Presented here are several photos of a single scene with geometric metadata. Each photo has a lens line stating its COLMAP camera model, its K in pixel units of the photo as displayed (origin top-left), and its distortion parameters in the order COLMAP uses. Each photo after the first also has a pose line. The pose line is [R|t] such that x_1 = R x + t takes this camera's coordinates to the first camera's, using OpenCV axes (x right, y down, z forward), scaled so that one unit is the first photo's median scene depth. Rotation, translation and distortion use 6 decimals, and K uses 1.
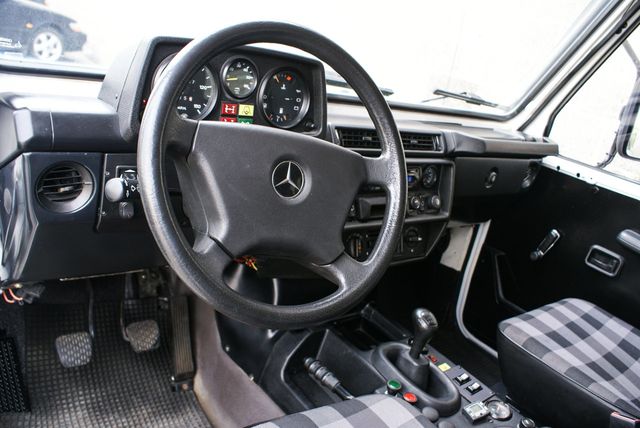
lens RADIAL K [[515.4, 0, 320.0], [0, 515.4, 214.0], [0, 0, 1]] dist [-0.062991, 0.005260]
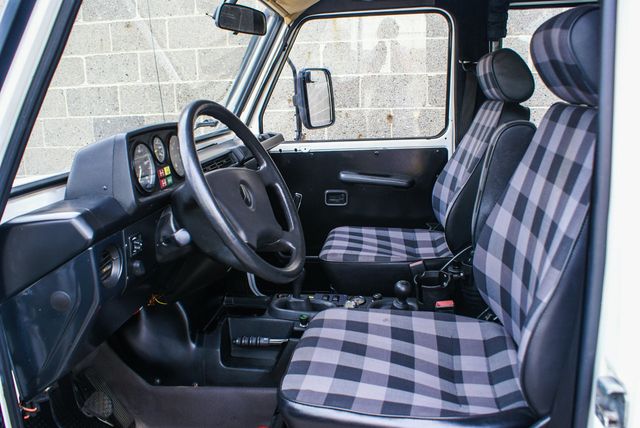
lens RADIAL K [[515.4, 0, 320.0], [0, 515.4, 214.0], [0, 0, 1]] dist [-0.062991, 0.005260]
pose [[0.709207, -0.386518, 0.589601, -0.473608], [0.407464, 0.907210, 0.104608, -0.051104], [-0.575325, 0.166053, 0.800892, -0.196457]]
